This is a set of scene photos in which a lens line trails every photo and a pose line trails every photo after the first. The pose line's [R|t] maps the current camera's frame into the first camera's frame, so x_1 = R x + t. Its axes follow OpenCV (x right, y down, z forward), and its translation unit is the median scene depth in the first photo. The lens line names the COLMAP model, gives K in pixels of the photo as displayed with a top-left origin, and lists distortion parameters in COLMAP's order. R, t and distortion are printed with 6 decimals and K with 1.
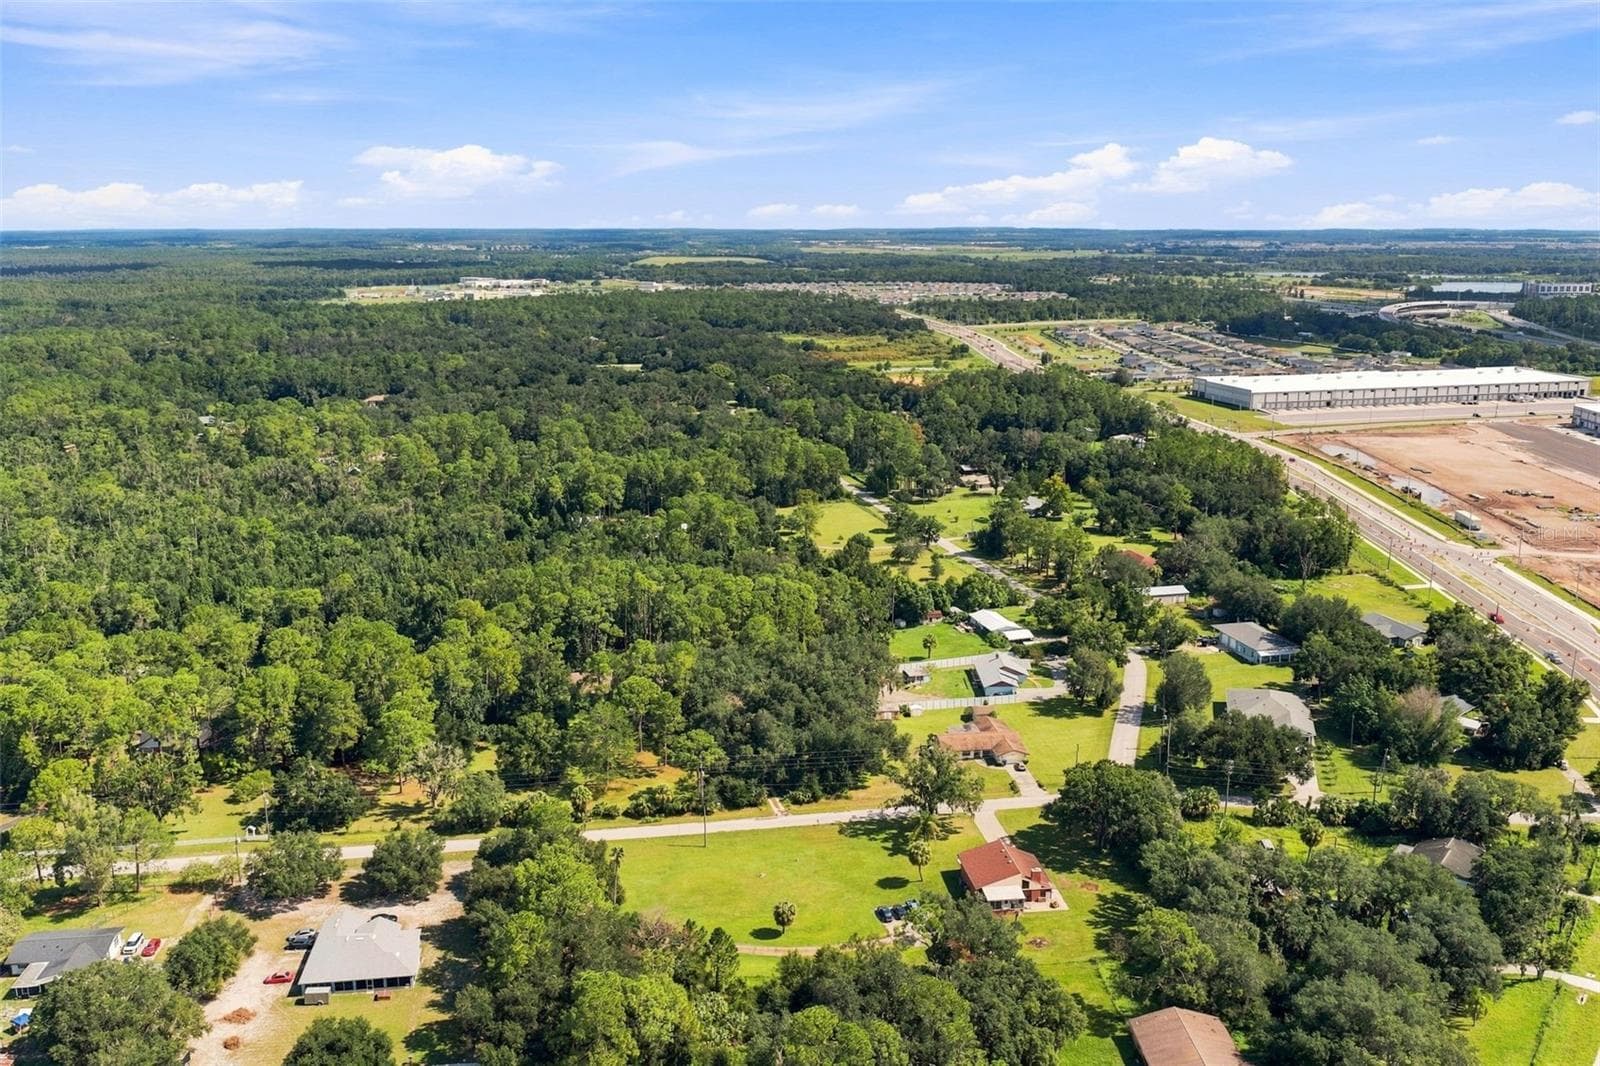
lens RADIAL K [[1322.6, 0, 799.2], [0, 1322.6, 544.2], [0, 0, 1]] dist [0.024627, -0.039335]
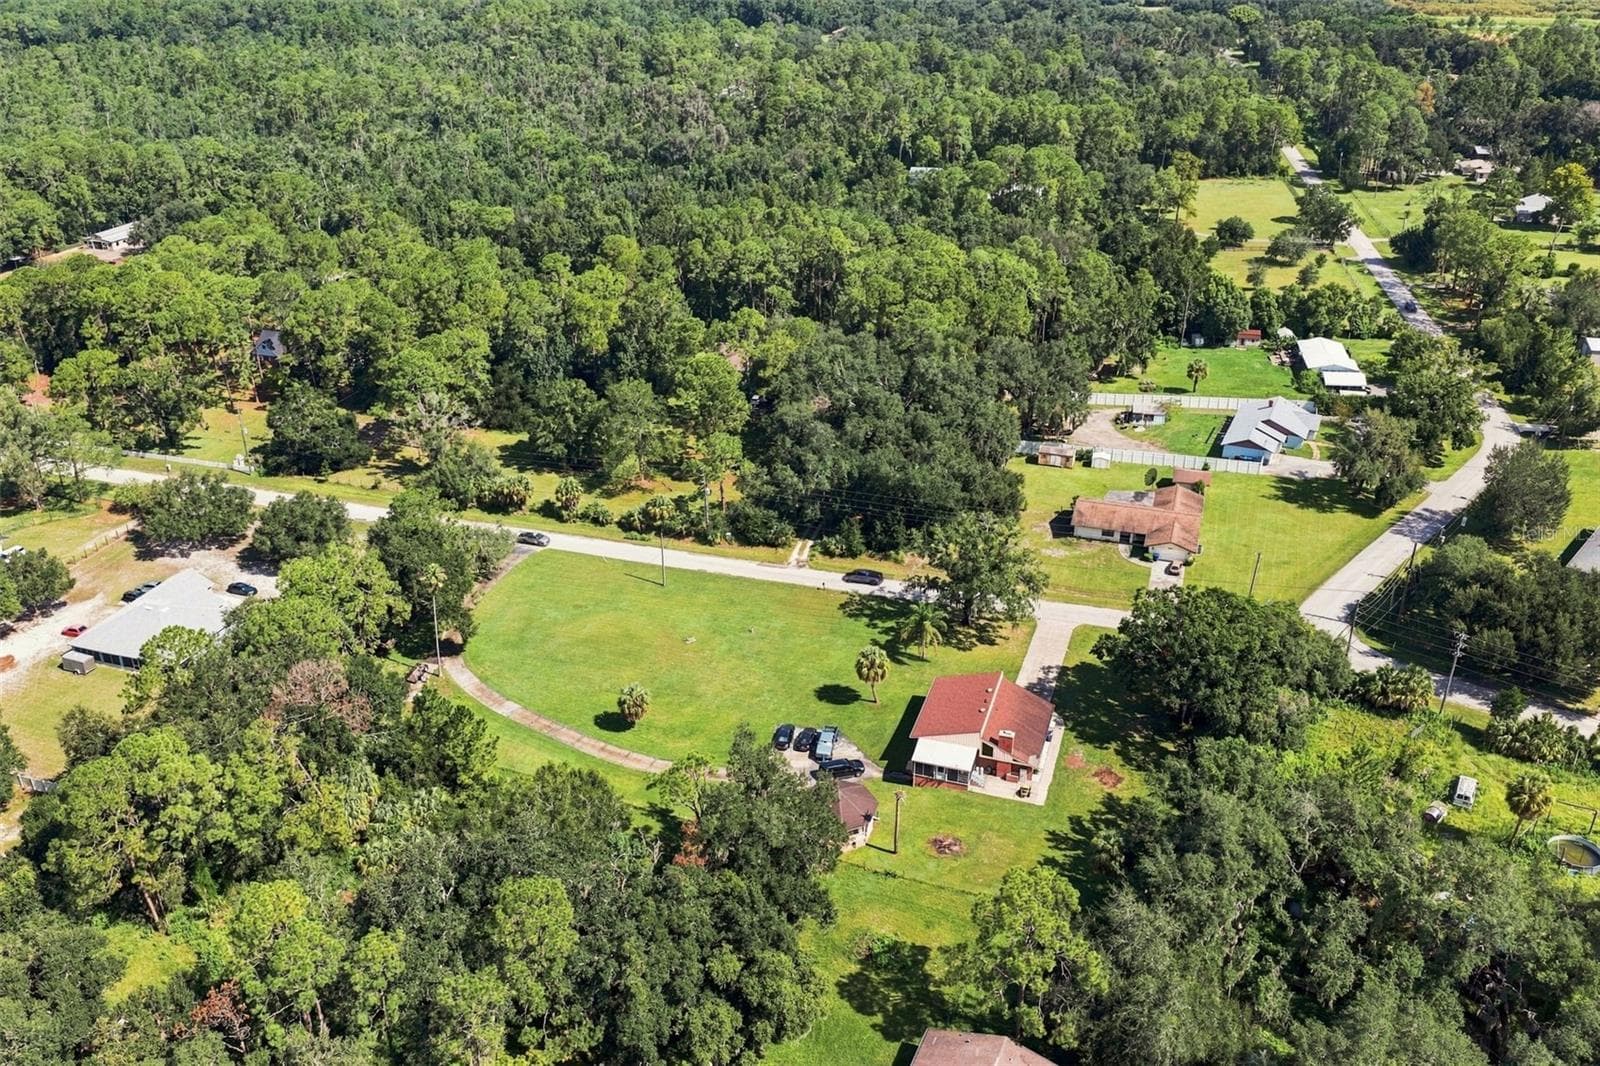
lens RADIAL K [[1322.6, 0, 799.3], [0, 1322.6, 533.1], [0, 0, 1]] dist [0.024627, -0.039335]
pose [[0.897834, 0.196174, -0.394221, 0.204626], [-0.101221, 0.963249, 0.248807, 0.002744], [0.428542, -0.183484, 0.884695, 0.261498]]
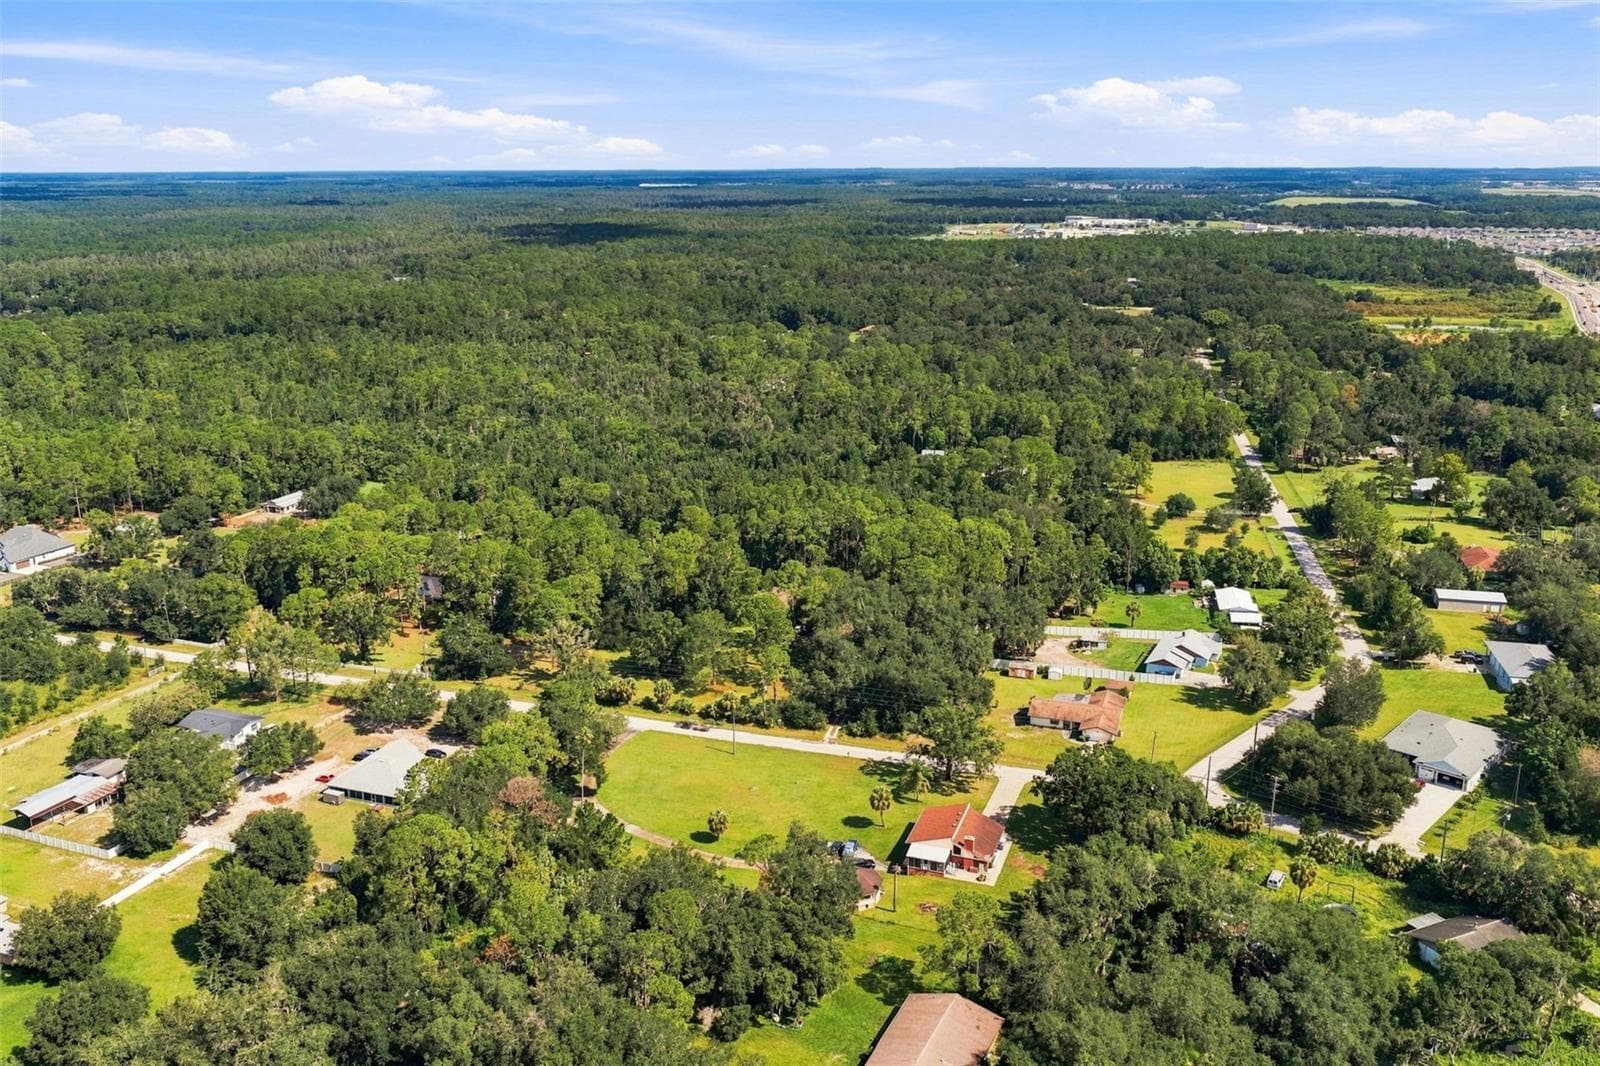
lens RADIAL K [[1322.6, 0, 804.5], [0, 1322.6, 530.5], [0, 0, 1]] dist [0.024627, -0.039335]
pose [[0.889308, 0.121937, -0.440753, 0.298005], [-0.107078, 0.992526, 0.058537, -0.011847], [0.444597, -0.004863, 0.895718, 0.056515]]
